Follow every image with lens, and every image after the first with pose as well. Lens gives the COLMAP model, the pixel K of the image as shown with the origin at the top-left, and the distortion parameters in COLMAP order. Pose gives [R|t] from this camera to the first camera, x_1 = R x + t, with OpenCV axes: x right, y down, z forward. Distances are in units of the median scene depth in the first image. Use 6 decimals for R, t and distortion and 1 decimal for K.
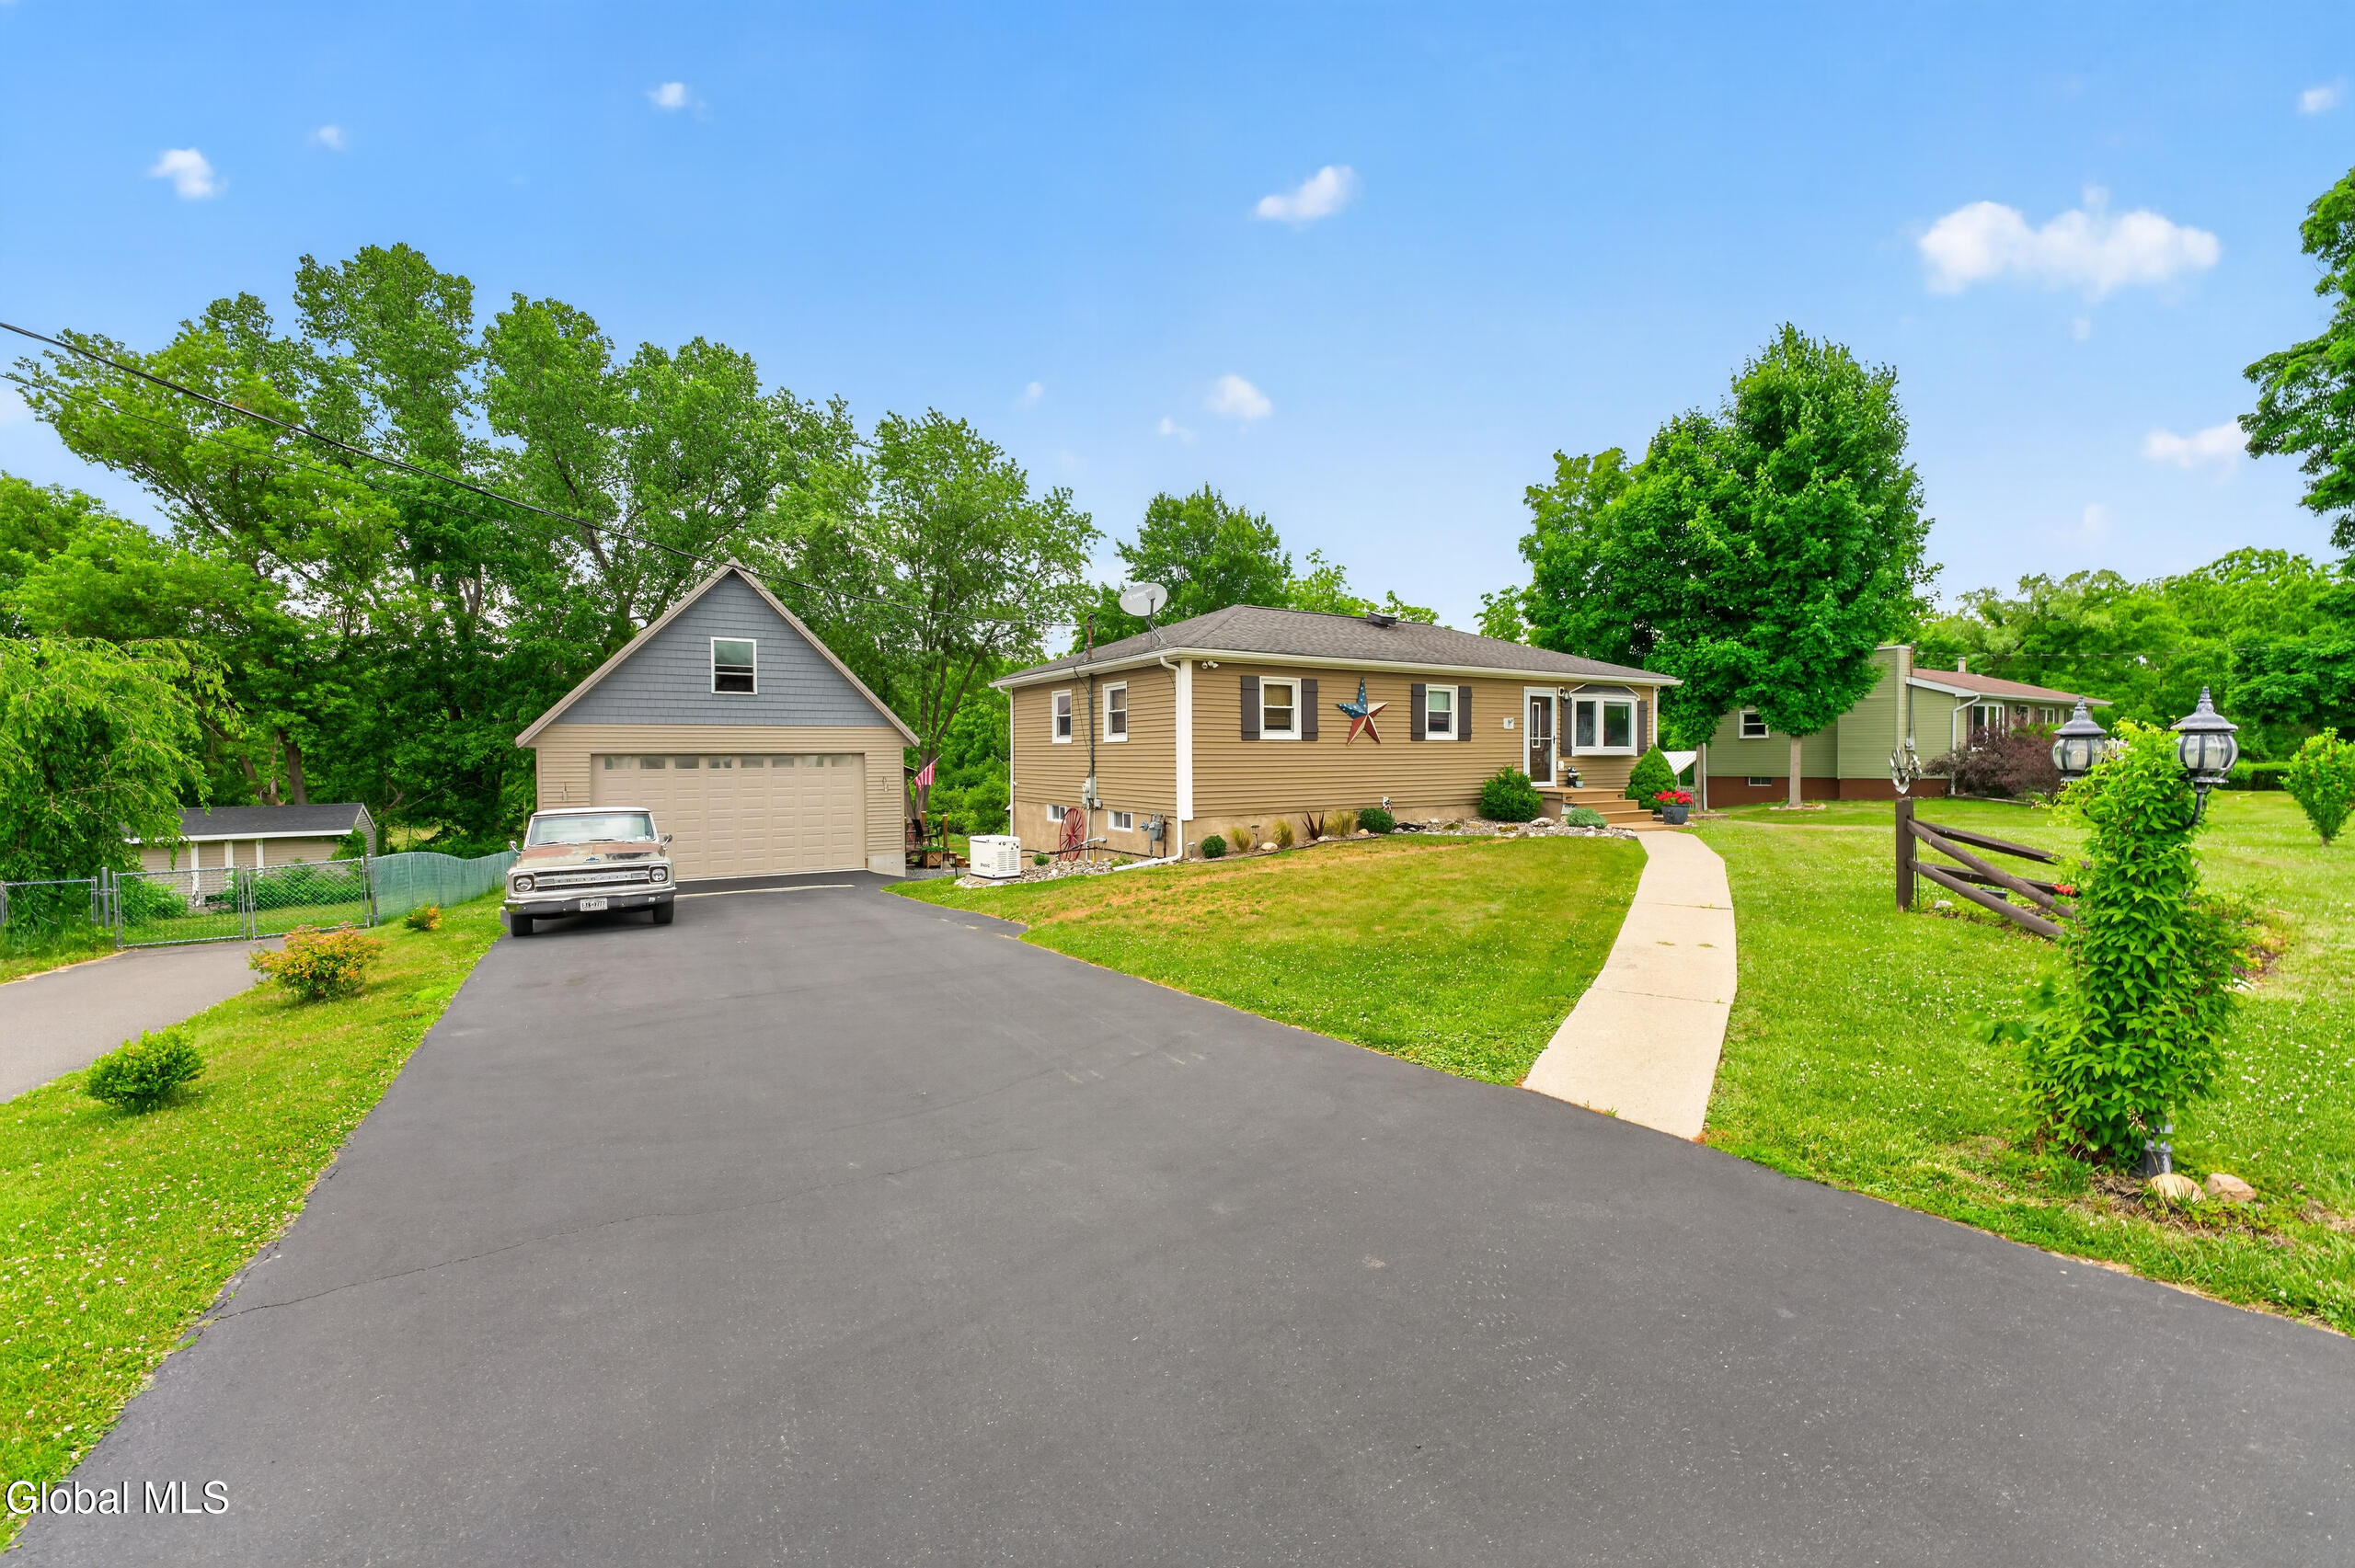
lens RADIAL K [[939.7, 0, 1177.5], [0, 939.7, 784.0], [0, 0, 1]] dist [-0.001152, -0.000046]
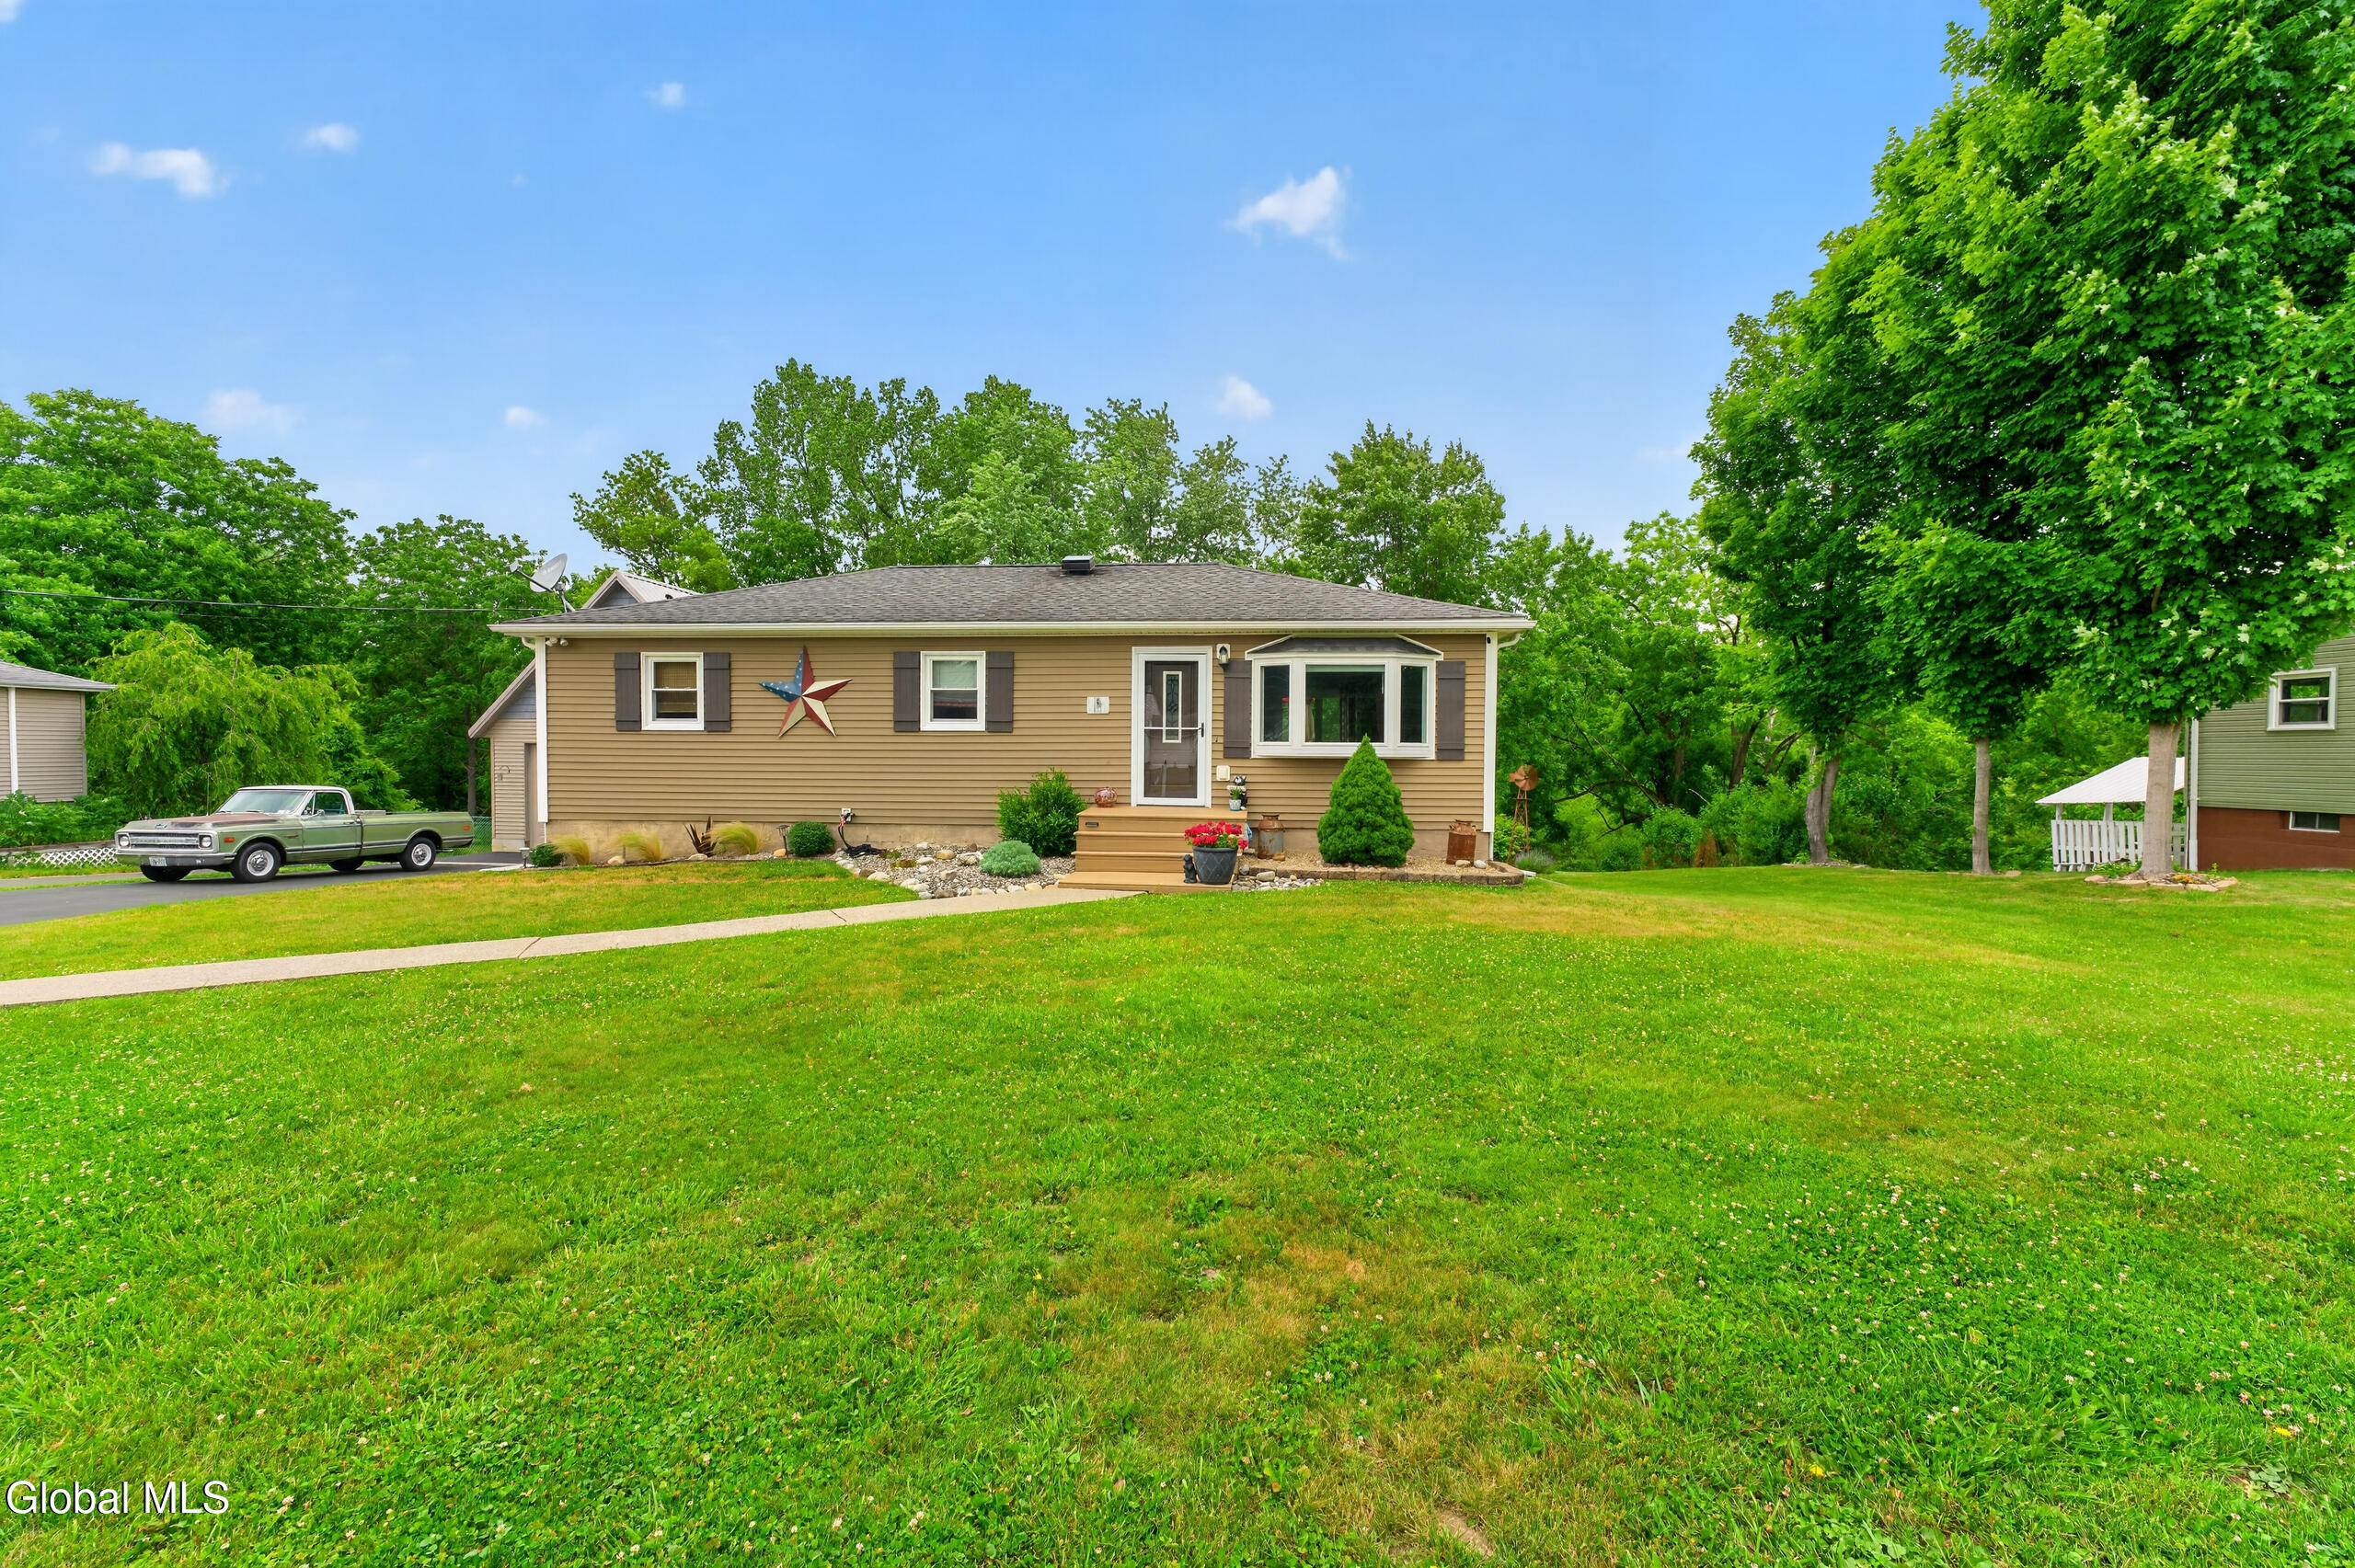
lens RADIAL K [[939.7, 0, 1177.5], [0, 939.7, 784.0], [0, 0, 1]] dist [-0.001152, -0.000046]
pose [[0.803616, 0.029836, -0.594399, 0.773899], [-0.029010, 0.999519, 0.010950, -0.018500], [0.594440, 0.008445, 0.804095, 0.504363]]
